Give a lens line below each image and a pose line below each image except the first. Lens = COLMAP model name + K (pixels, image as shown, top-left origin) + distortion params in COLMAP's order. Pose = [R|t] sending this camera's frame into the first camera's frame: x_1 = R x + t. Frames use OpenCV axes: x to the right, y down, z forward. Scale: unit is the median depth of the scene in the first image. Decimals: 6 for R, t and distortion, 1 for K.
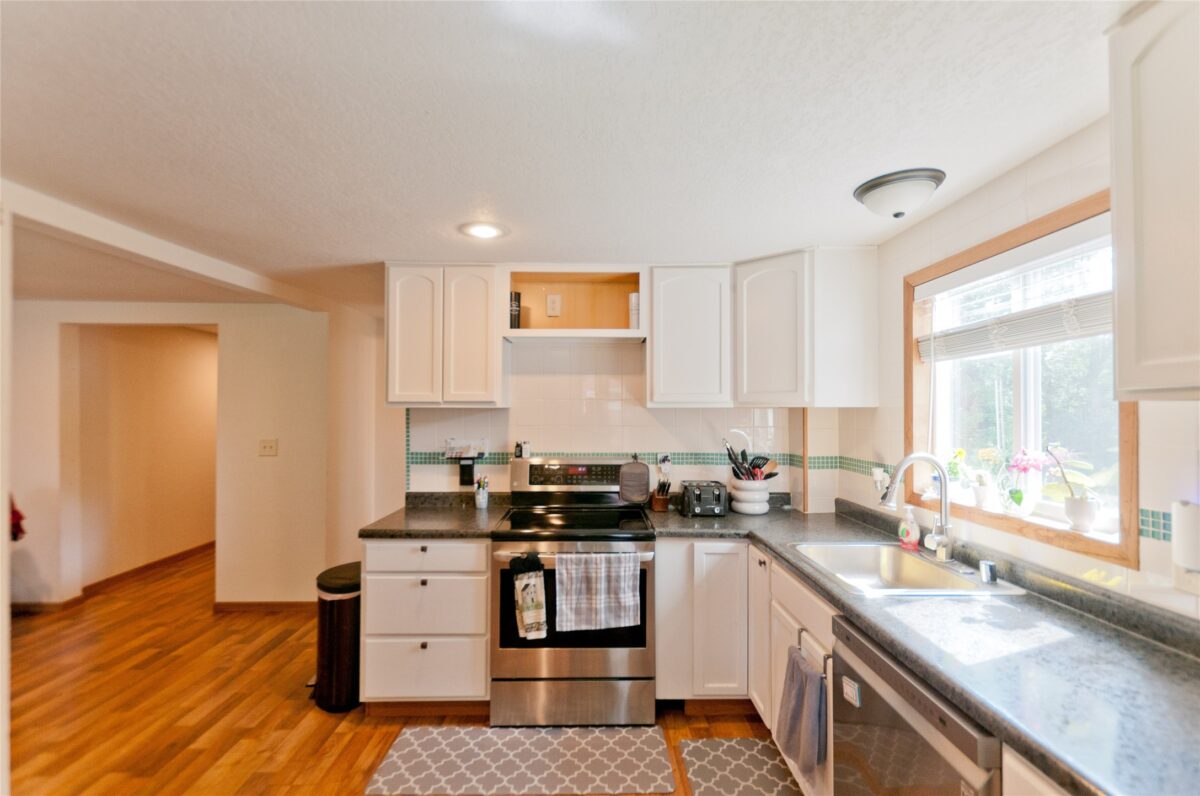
lens RADIAL K [[522.2, 0, 610.6], [0, 522.2, 407.0], [0, 0, 1]] dist [0.008006, -0.003037]
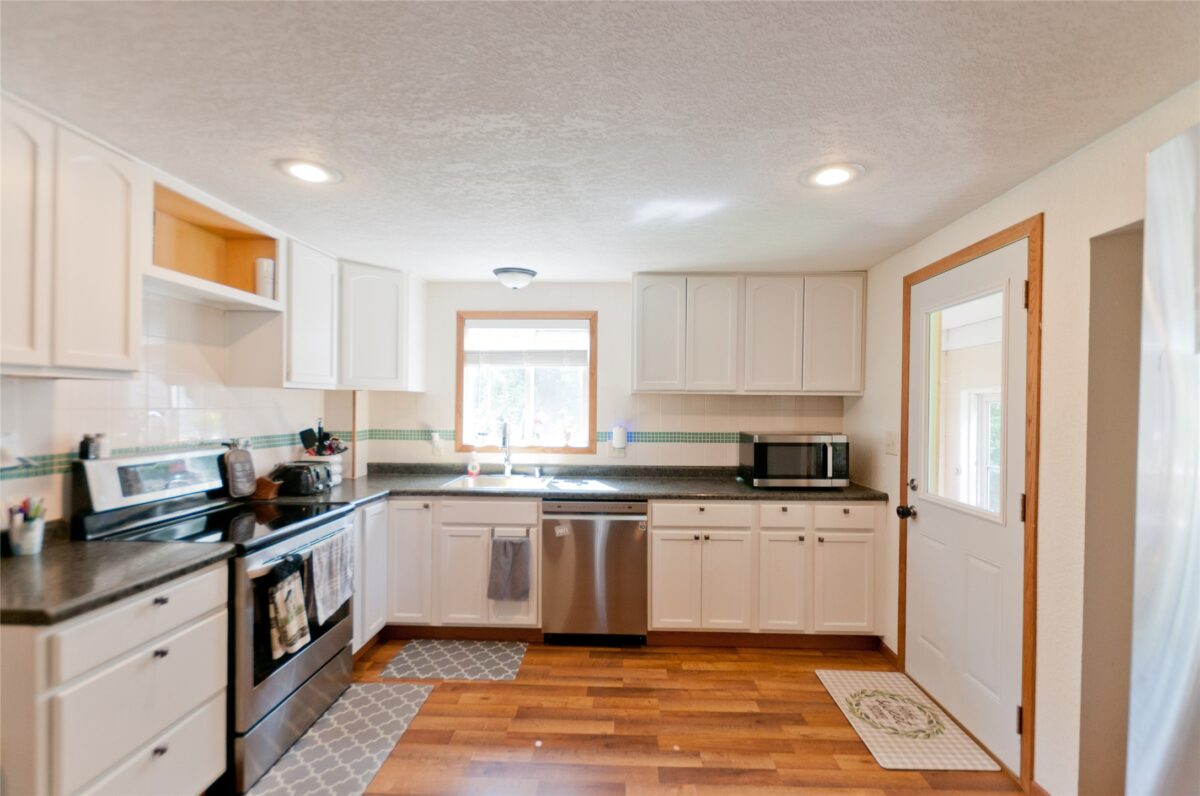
lens RADIAL K [[522.2, 0, 597.3], [0, 522.2, 408.2], [0, 0, 1]] dist [0.008006, -0.003037]
pose [[0.080350, -0.011024, 0.996706, -0.967279], [-0.019758, 0.999725, 0.012650, 0.018744], [-0.996571, -0.020709, 0.080110, 0.432925]]
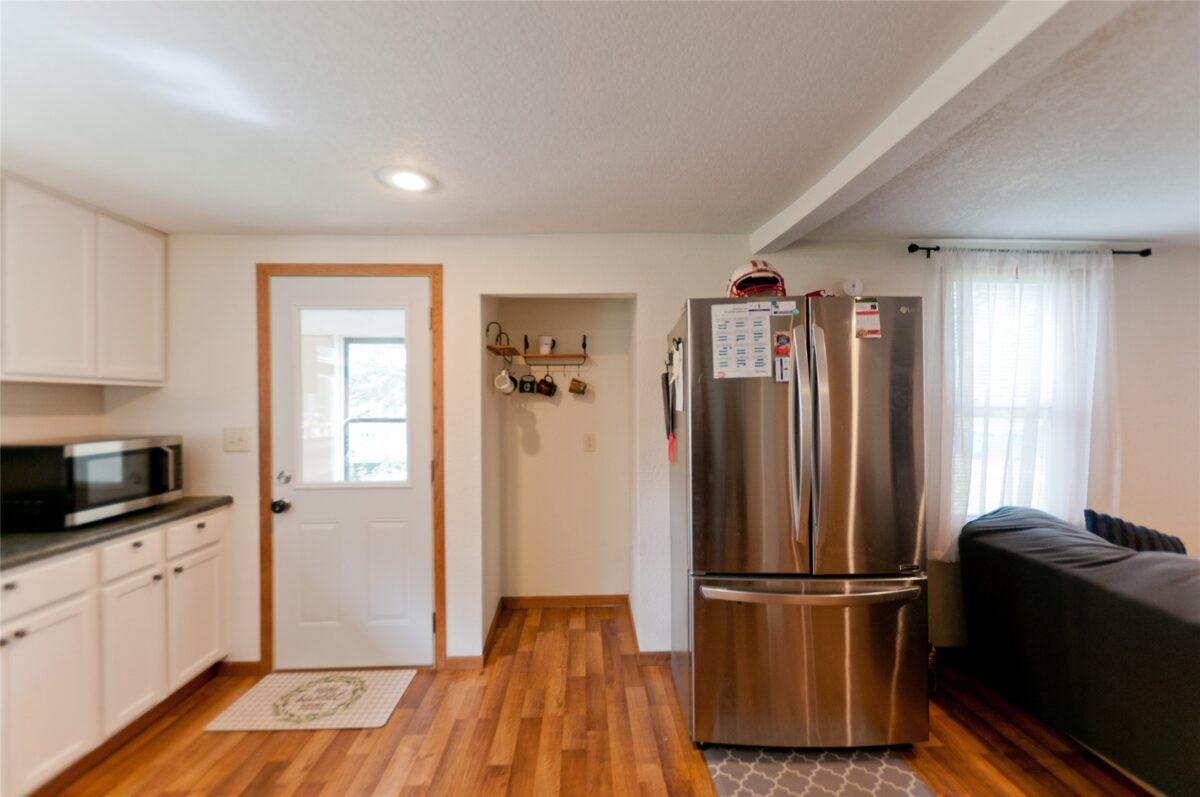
lens RADIAL K [[522.2, 0, 605.0], [0, 522.2, 406.5], [0, 0, 1]] dist [0.008006, -0.003037]
pose [[-0.999997, -0.001957, -0.001171, -0.484461], [-0.001951, 0.999985, -0.005048, 0.036063], [0.001181, -0.005046, -0.999987, 0.965666]]
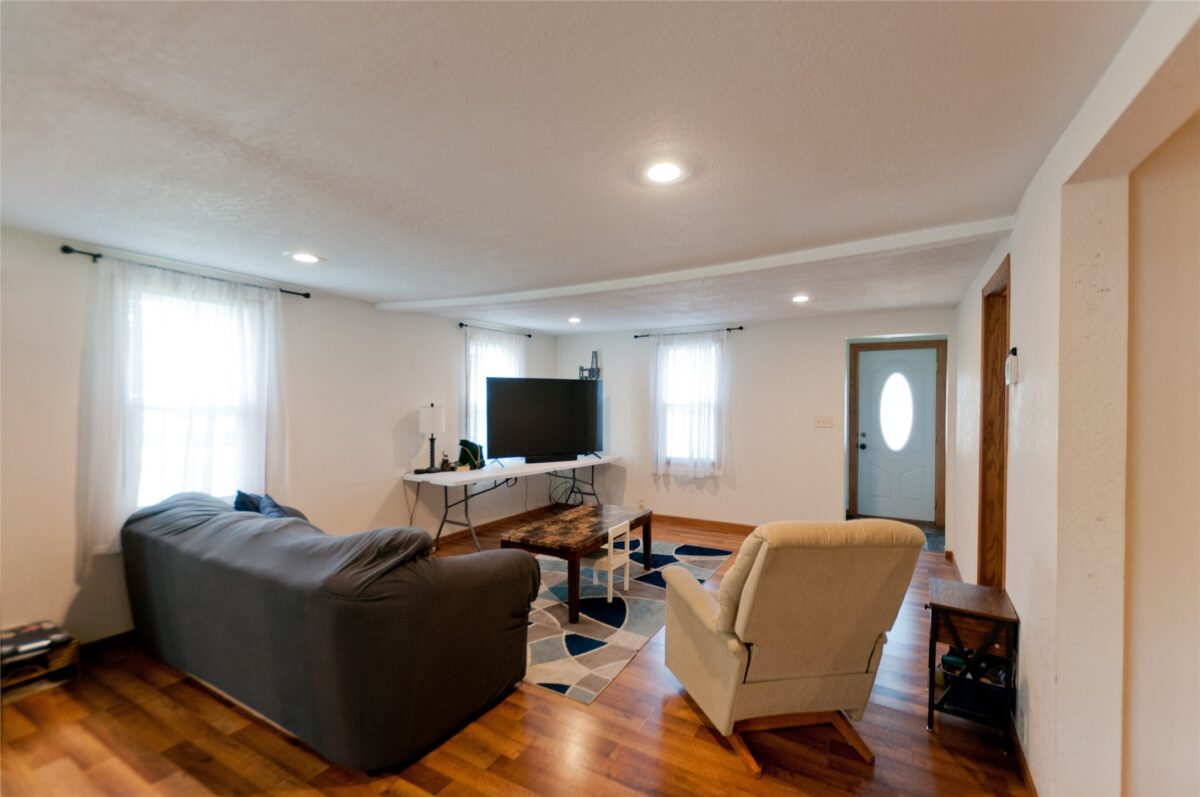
lens RADIAL K [[522.2, 0, 598.1], [0, 522.2, 405.6], [0, 0, 1]] dist [0.008006, -0.003037]
pose [[-0.531973, -0.000759, -0.846761, -0.799764], [-0.002237, 0.999997, 0.000510, 0.022689], [0.846758, 0.002165, -0.531973, 1.422246]]
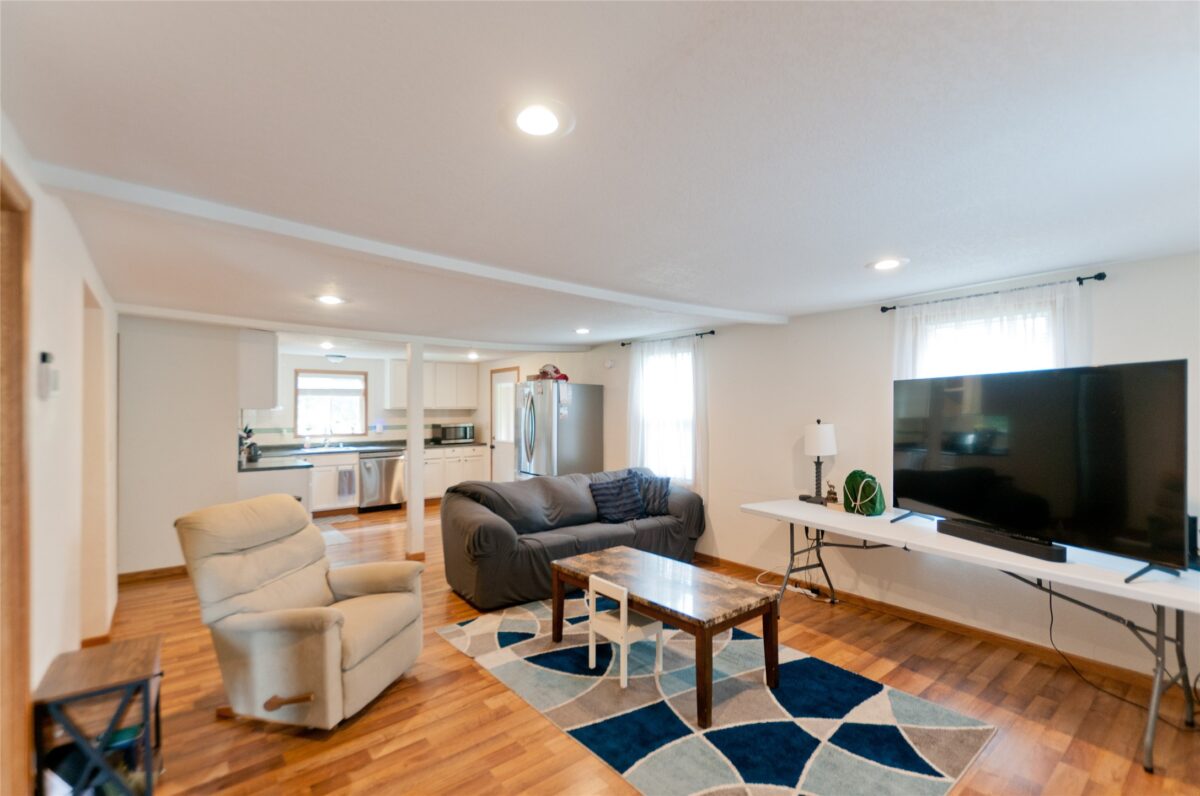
lens RADIAL K [[522.2, 0, 601.2], [0, 522.2, 410.2], [0, 0, 1]] dist [0.008006, -0.003037]
pose [[-0.593124, -0.004094, 0.805101, -3.074647], [-0.008442, 0.999964, -0.001135, -0.005325], [-0.805067, -0.007470, -0.593137, 1.356354]]
